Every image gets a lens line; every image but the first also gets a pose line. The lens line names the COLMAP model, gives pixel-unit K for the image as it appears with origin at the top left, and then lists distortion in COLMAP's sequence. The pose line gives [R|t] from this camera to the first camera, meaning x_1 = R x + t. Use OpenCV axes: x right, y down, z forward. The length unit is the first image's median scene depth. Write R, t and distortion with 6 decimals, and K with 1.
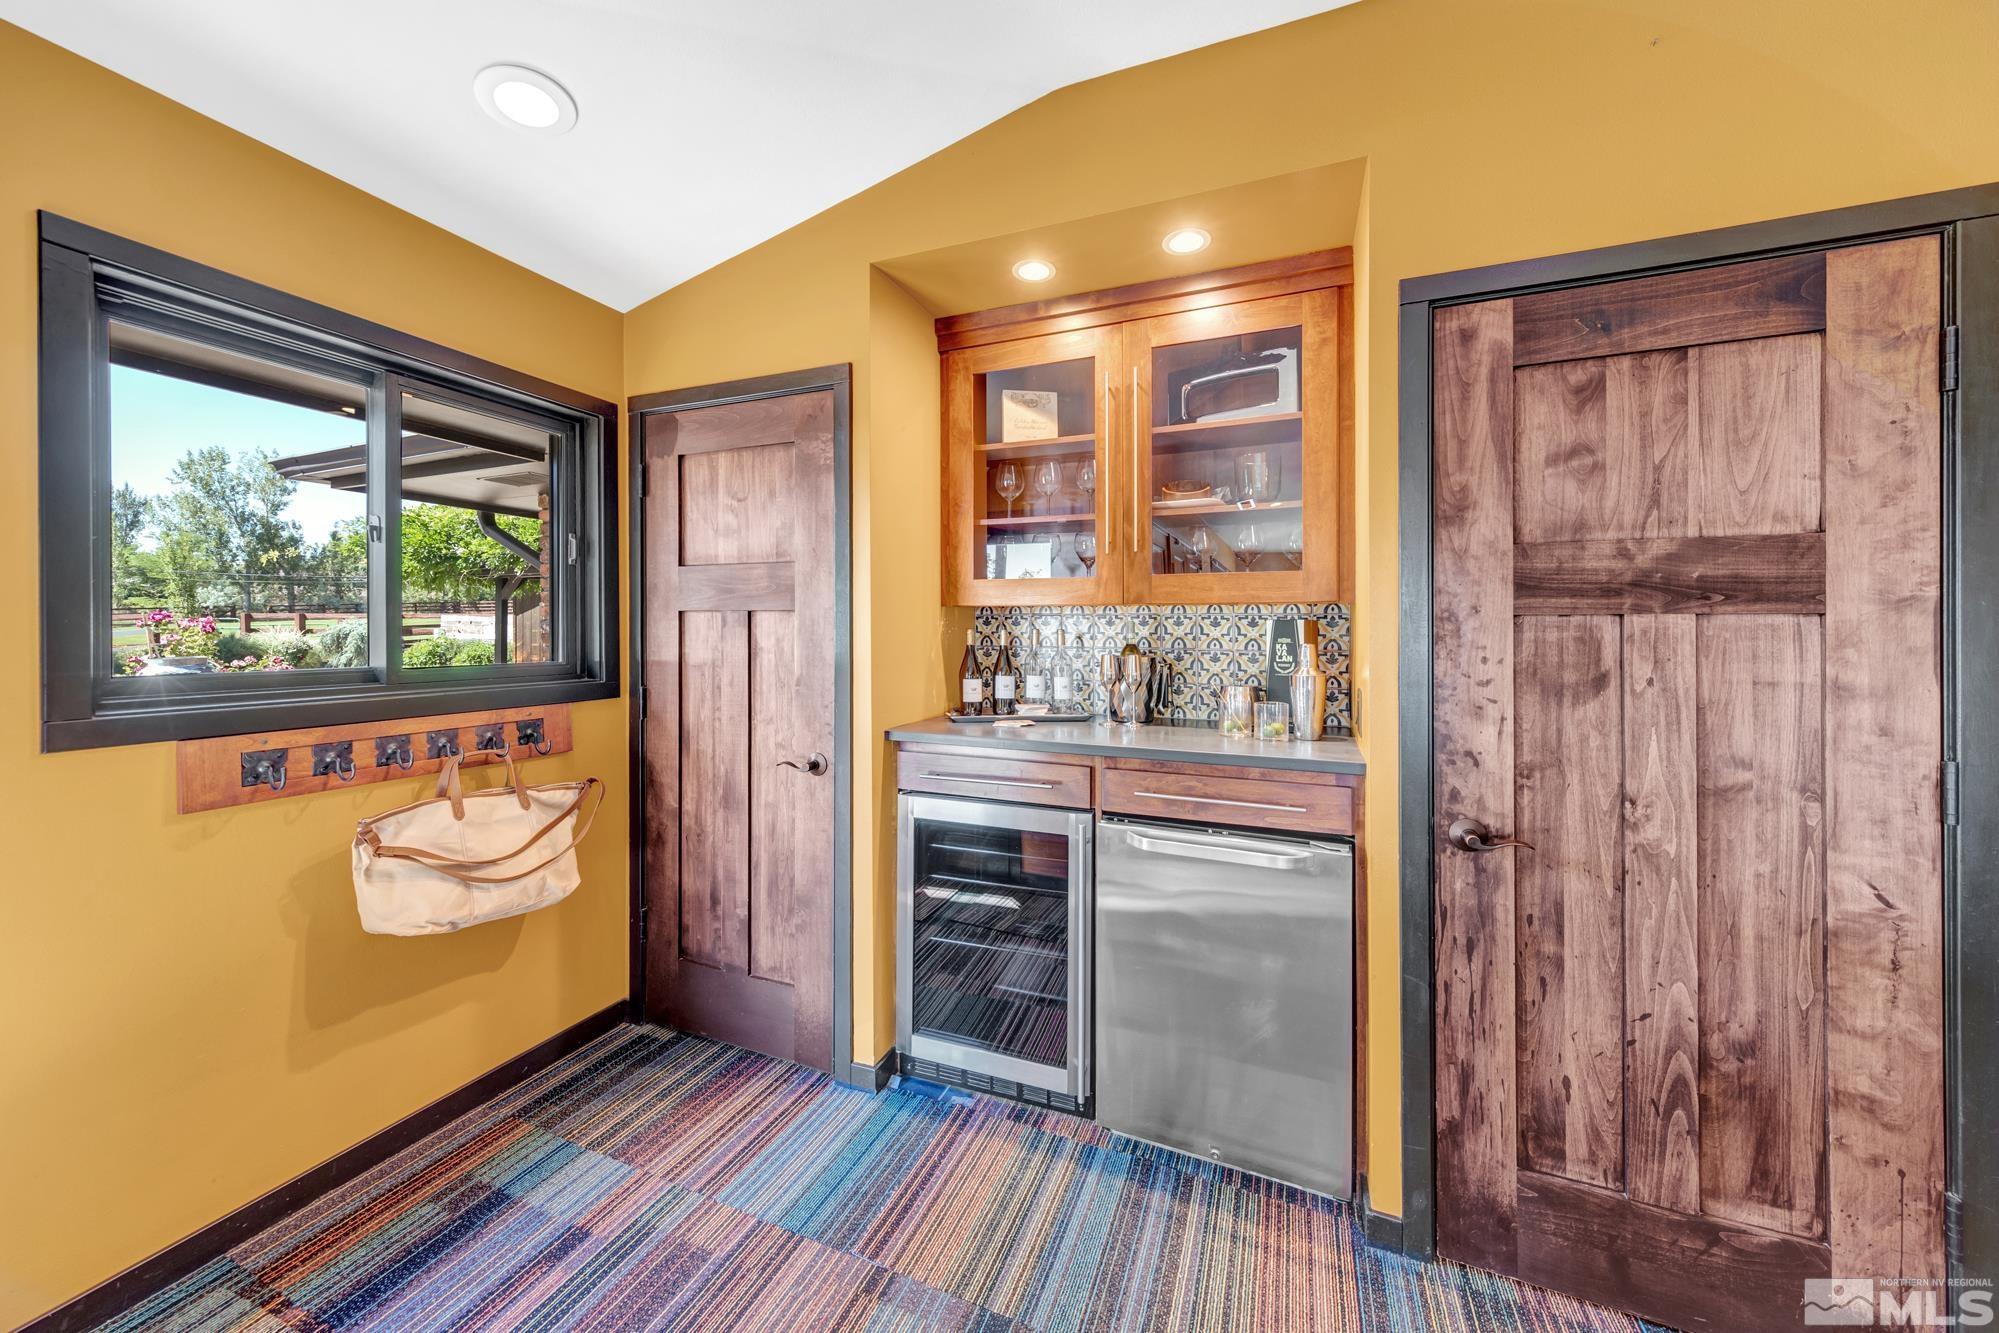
lens RADIAL K [[698.5, 0, 1018.2], [0, 698.5, 628.7], [0, 0, 1]] dist [0.006533, 0.000114]
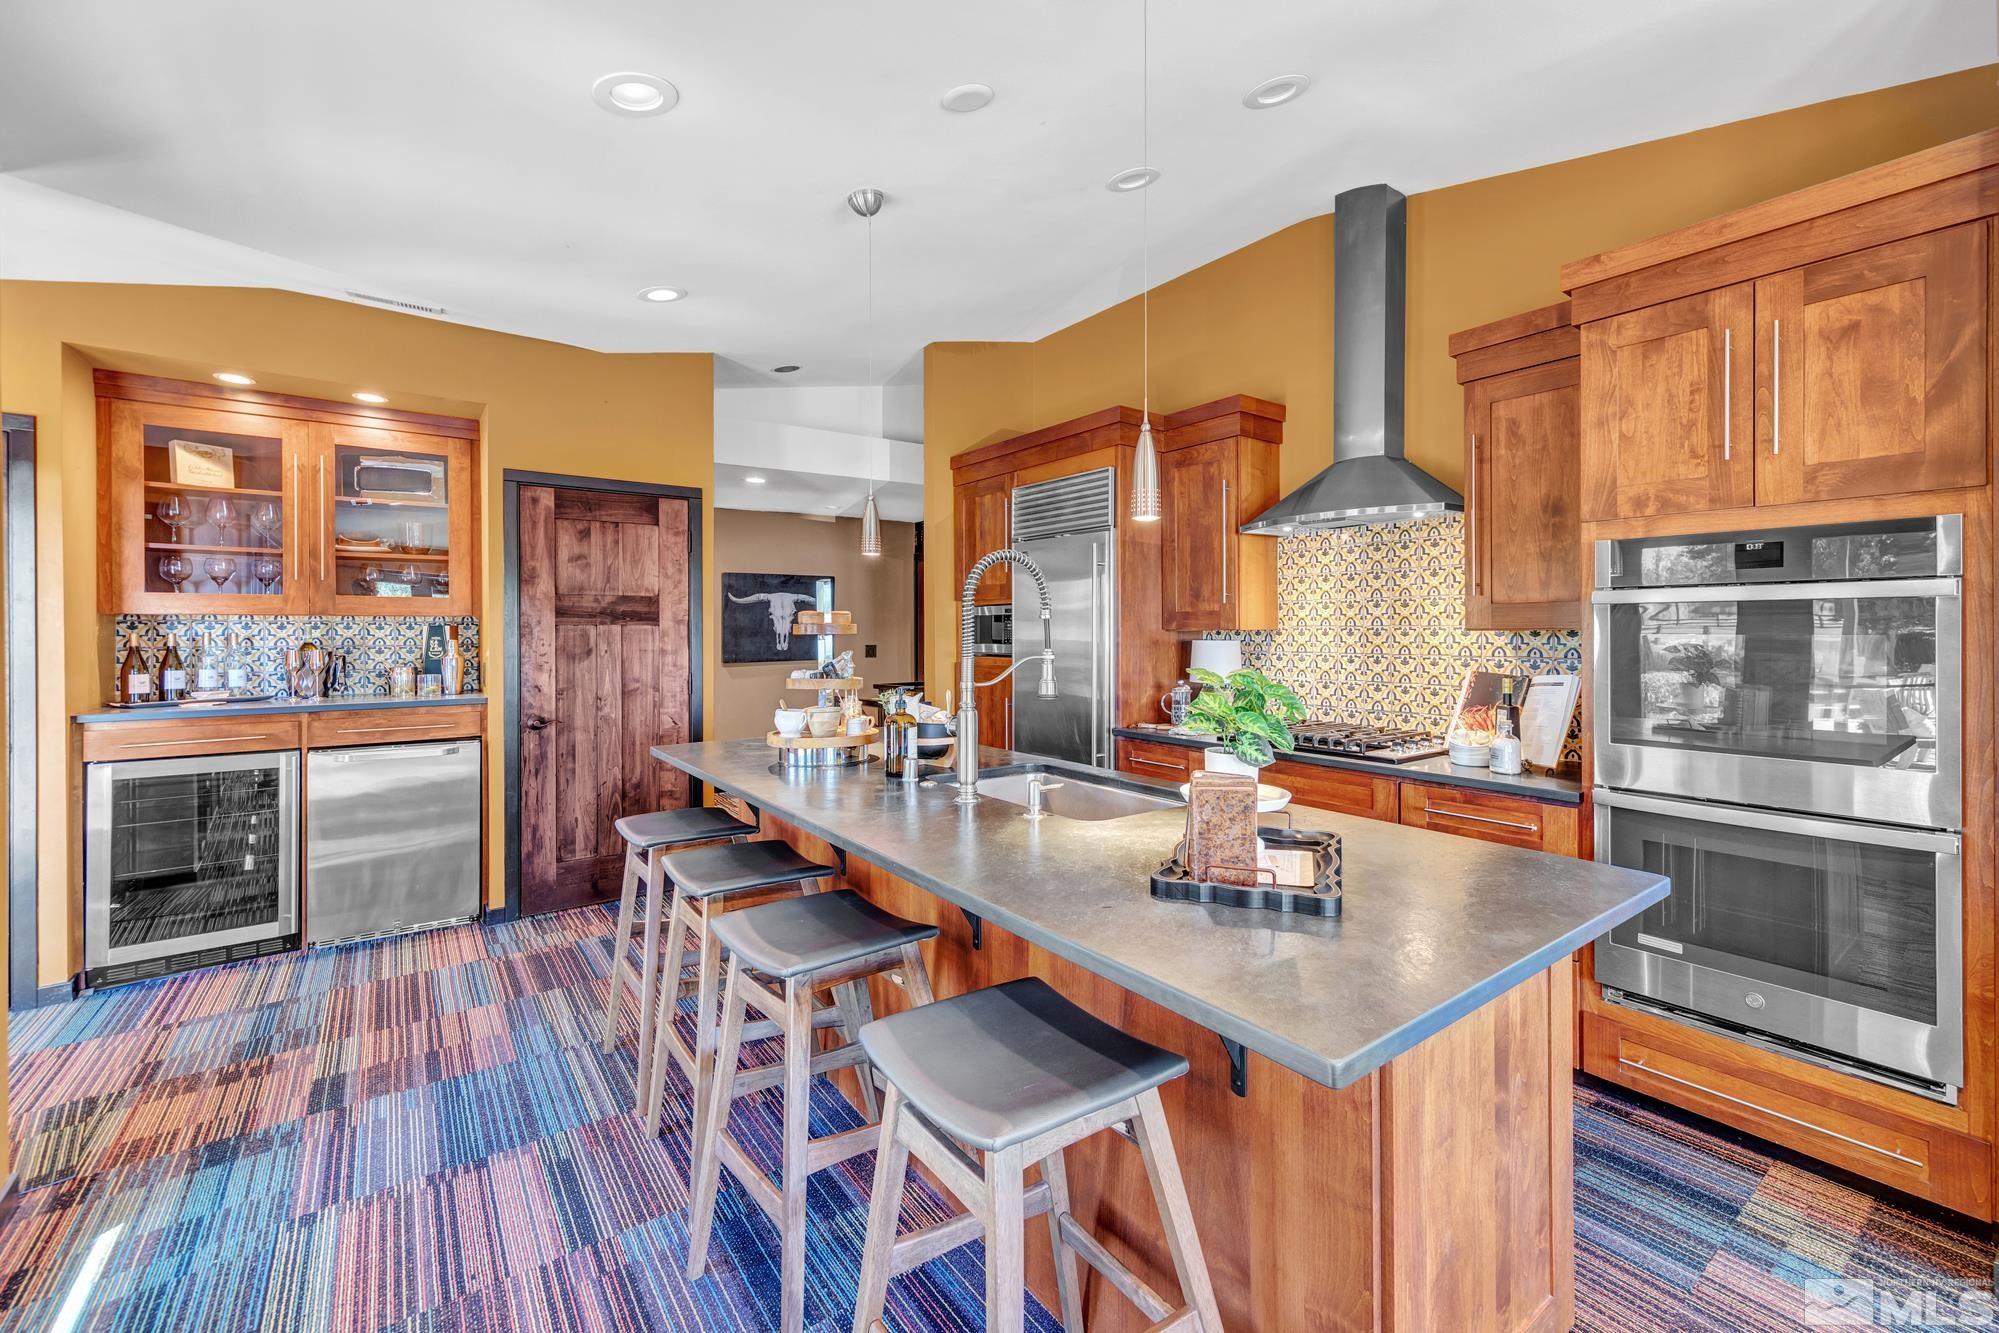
lens RADIAL K [[802.8, 0, 1004.5], [0, 802.8, 626.1], [0, 0, 1]] dist [0.007125, -0.000286]
pose [[0.521510, -0.001403, 0.853244, -0.772273], [0.002867, 0.999996, -0.000108, -0.011018], [-0.853240, 0.002503, 0.521512, -1.621120]]
